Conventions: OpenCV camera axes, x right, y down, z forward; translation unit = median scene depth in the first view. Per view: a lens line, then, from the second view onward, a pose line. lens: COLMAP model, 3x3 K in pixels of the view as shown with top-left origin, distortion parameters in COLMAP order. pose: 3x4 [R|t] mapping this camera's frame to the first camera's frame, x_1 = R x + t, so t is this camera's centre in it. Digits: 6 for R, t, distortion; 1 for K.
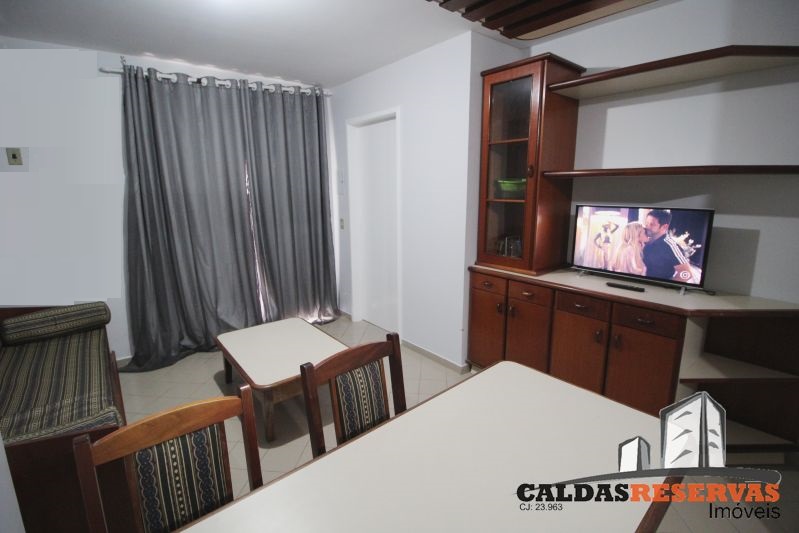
lens RADIAL K [[376.1, 0, 402.9], [0, 376.1, 263.4], [0, 0, 1]] dist [-0.001604, -0.000778]
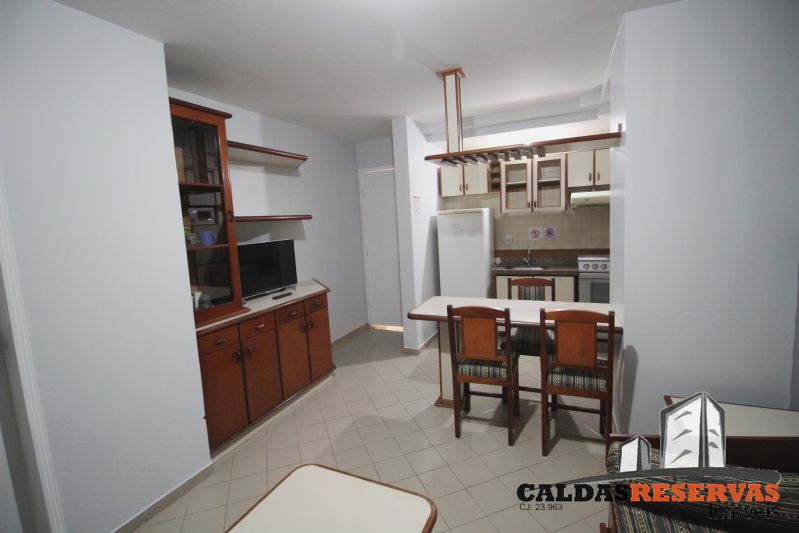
lens RADIAL K [[376.1, 0, 402.8], [0, 376.1, 266.6], [0, 0, 1]] dist [-0.001604, -0.000778]
pose [[-0.442536, -0.087832, 0.892439, -0.888160], [0.236625, 0.948484, 0.210684, -0.236027], [-0.864968, 0.304408, -0.398955, 1.131241]]
